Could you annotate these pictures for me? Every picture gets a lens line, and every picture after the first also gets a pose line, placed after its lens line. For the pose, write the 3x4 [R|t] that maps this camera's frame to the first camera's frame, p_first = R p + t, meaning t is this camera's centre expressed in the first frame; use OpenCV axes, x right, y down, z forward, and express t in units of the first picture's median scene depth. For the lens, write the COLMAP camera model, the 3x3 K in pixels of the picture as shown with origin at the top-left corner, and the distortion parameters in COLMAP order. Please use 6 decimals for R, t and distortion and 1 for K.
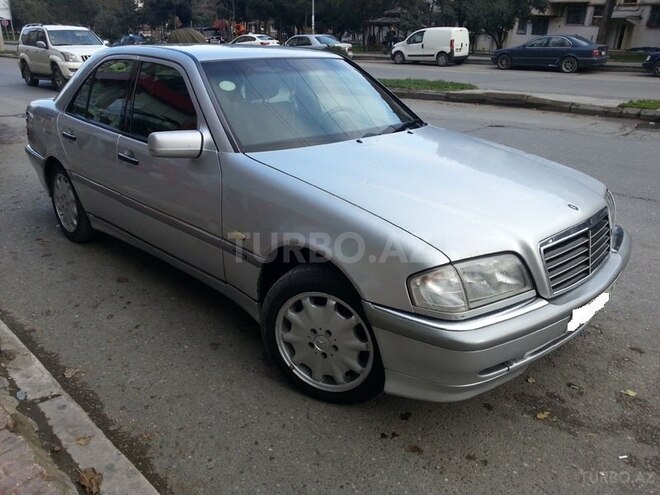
lens RADIAL K [[545.9, 0, 329.6], [0, 545.9, 243.9], [0, 0, 1]] dist [-0.003836, -0.029836]
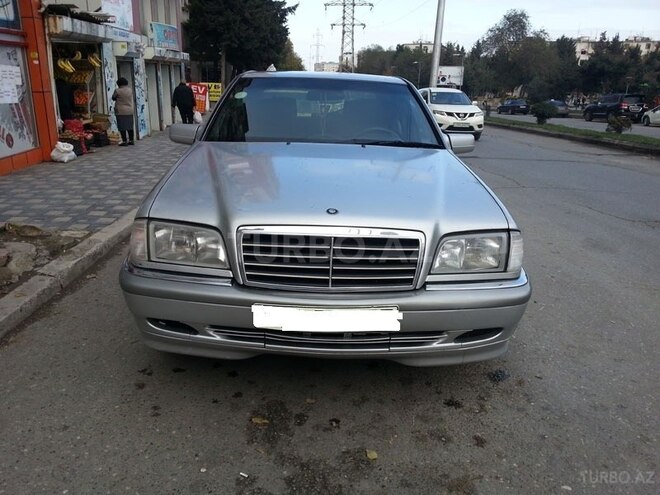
lens RADIAL K [[545.9, 0, 324.1], [0, 545.9, 252.3], [0, 0, 1]] dist [-0.003836, -0.029836]
pose [[0.724376, 0.205203, -0.658157, 1.014961], [-0.268999, 0.963131, 0.004225, -0.001967], [0.634759, 0.173983, 0.752868, 0.297479]]
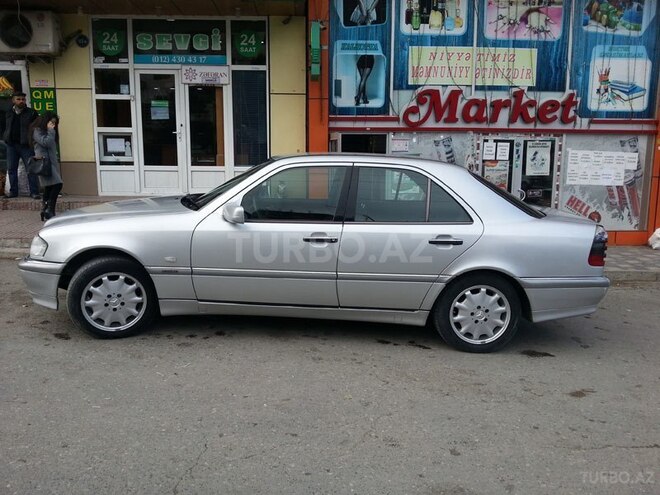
lens RADIAL K [[545.9, 0, 320.1], [0, 545.9, 249.2], [0, 0, 1]] dist [-0.003836, -0.029836]
pose [[-0.707492, 0.096620, -0.700086, 1.201497], [-0.288292, 0.864984, 0.410720, -1.049337], [0.645246, 0.492410, -0.584114, 2.826165]]
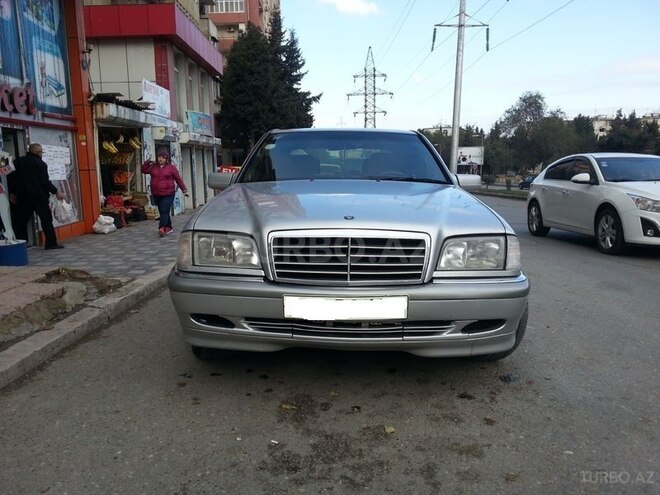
lens RADIAL K [[545.9, 0, 324.8], [0, 545.9, 249.7], [0, 0, 1]] dist [-0.003836, -0.029836]
pose [[0.693681, 0.086126, -0.715114, 1.142208], [-0.252990, 0.958702, -0.129945, 0.138895], [0.674390, 0.271058, 0.686823, 0.234615]]
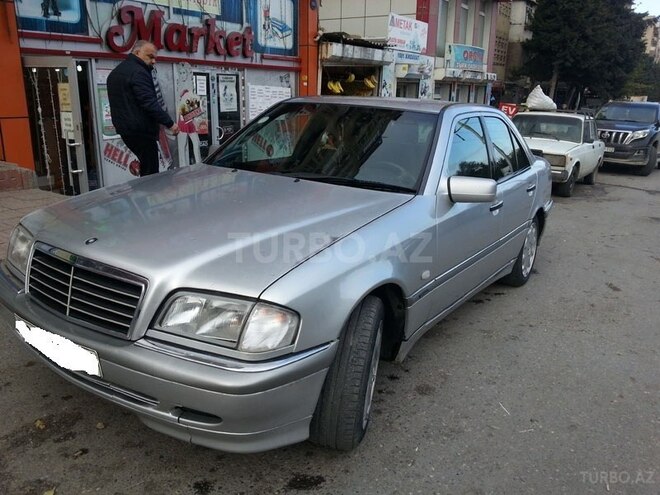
lens RADIAL K [[545.9, 0, 320.1], [0, 545.9, 252.5], [0, 0, 1]] dist [-0.003836, -0.029836]
pose [[0.185289, 0.266193, -0.945944, 1.325803], [-0.391419, 0.902946, 0.177424, -0.347890], [0.901365, 0.337386, 0.271499, 1.062341]]
